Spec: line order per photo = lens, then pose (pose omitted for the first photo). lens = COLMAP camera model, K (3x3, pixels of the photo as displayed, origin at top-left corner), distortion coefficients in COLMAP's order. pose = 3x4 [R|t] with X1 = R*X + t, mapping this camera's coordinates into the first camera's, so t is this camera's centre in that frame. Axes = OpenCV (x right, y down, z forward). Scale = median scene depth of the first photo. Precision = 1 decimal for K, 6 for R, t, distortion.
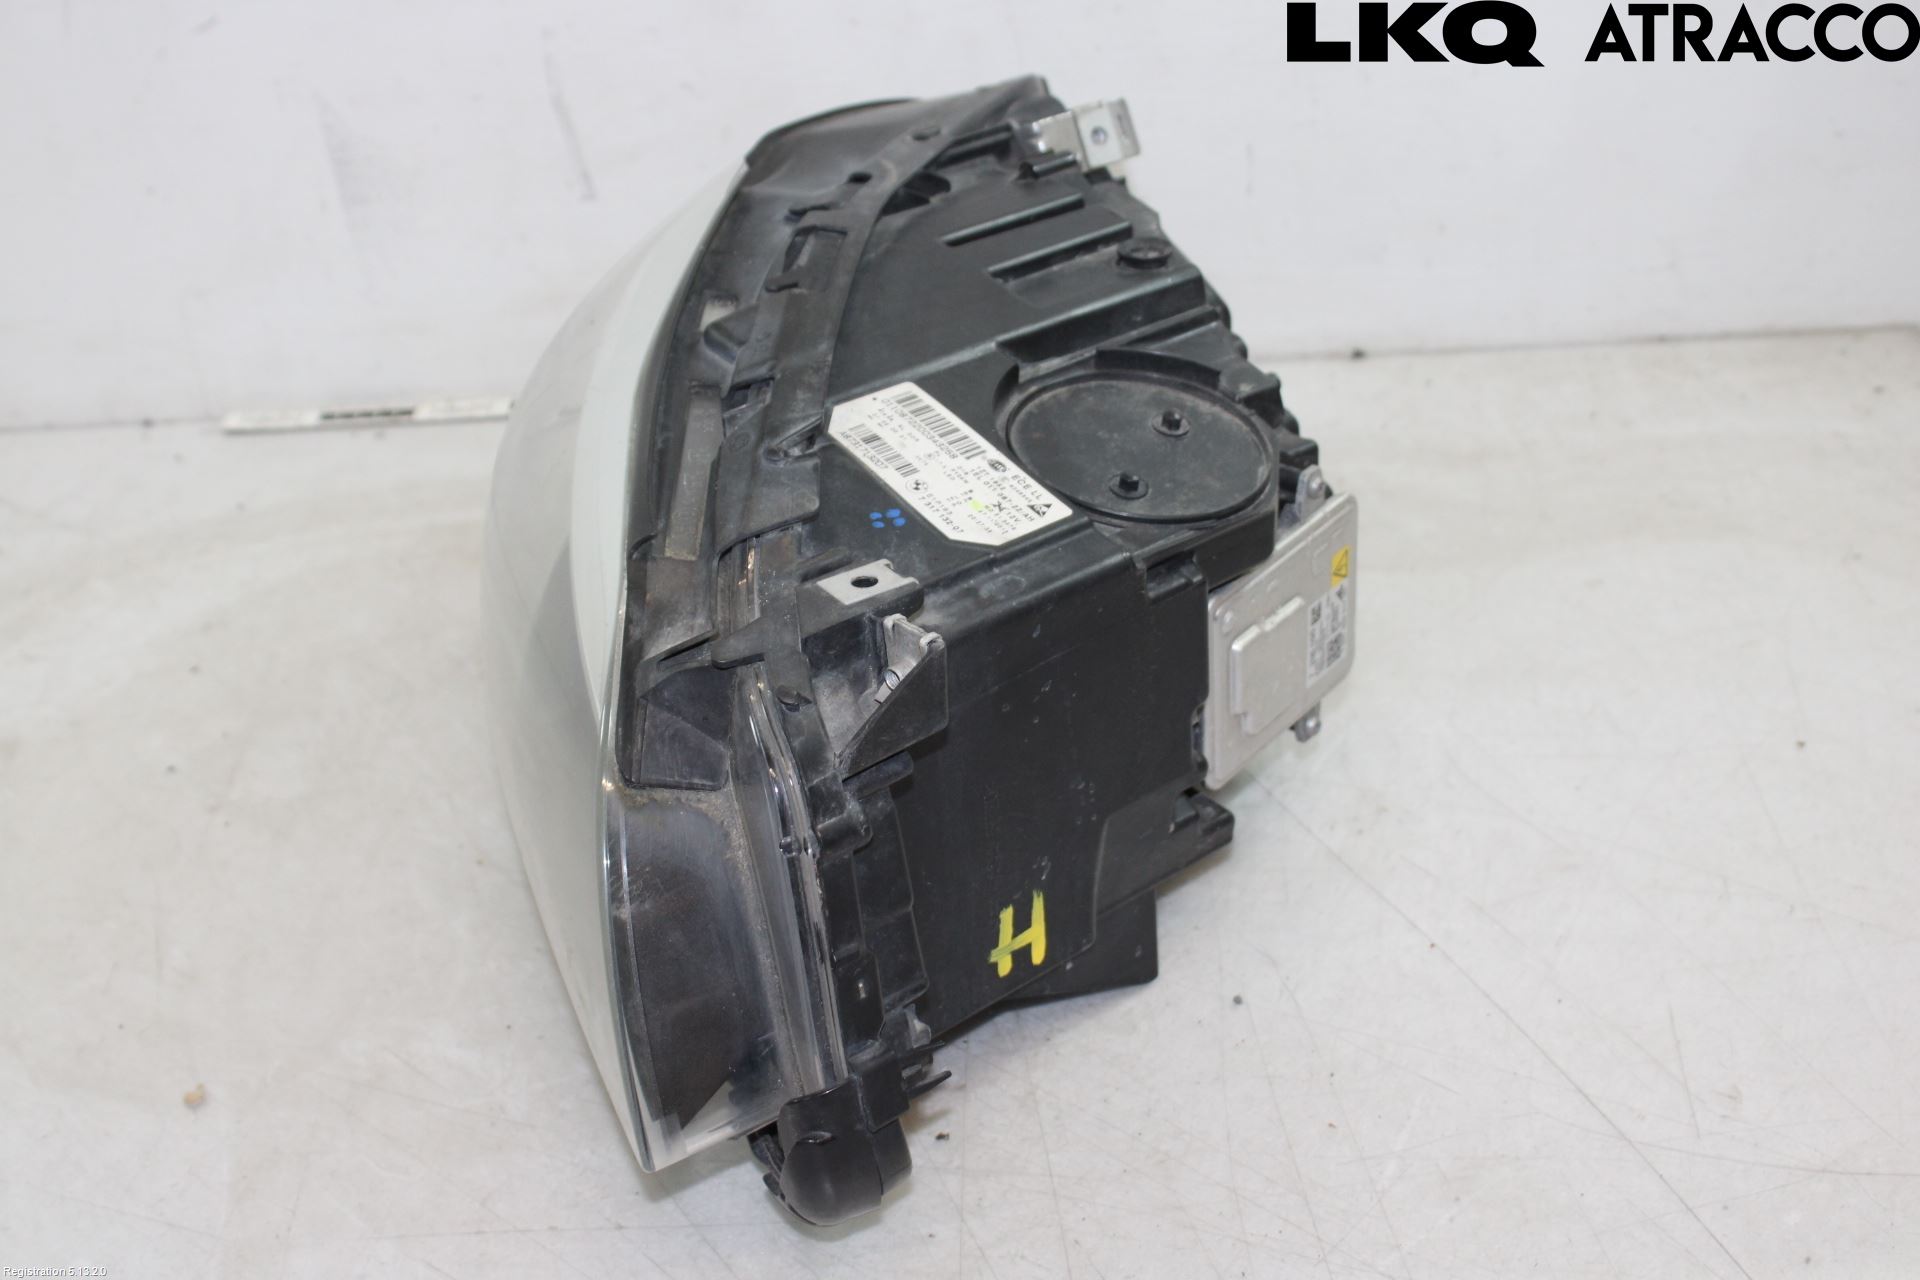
lens RADIAL K [[2518.6, 0, 964.2], [0, 2518.6, 661.7], [0, 0, 1]] dist [-0.047225, 0.017265]
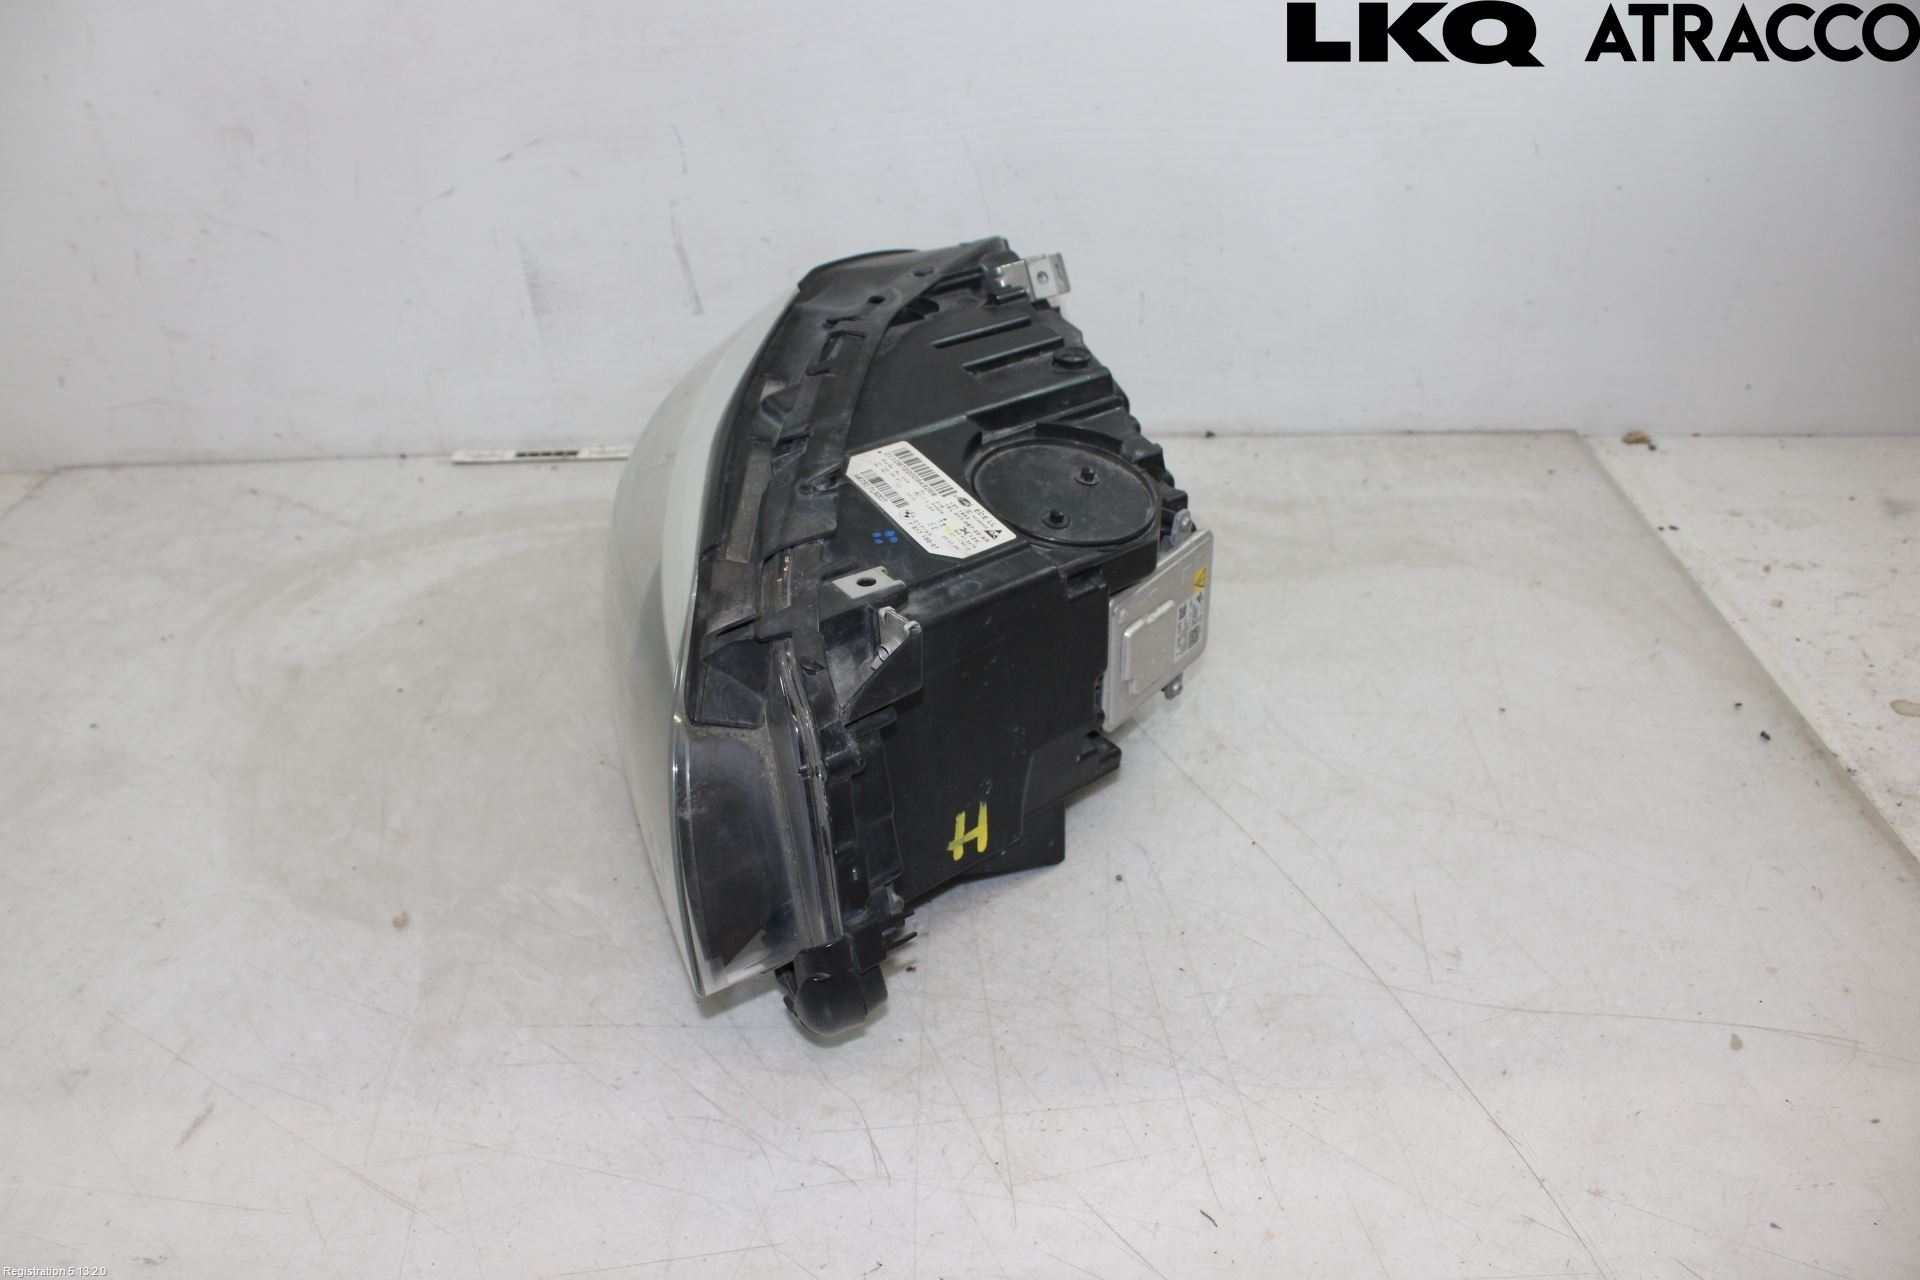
lens RADIAL K [[1579.8, 0, 960.8], [0, 1579.8, 661.0], [0, 0, 1]] dist [-0.167957, 0.143205]
pose [[0.999426, 0.031876, 0.011512, 0.003665], [-0.032157, 0.999166, 0.025154, -0.010134], [-0.010701, -0.025510, 0.999617, 0.105105]]
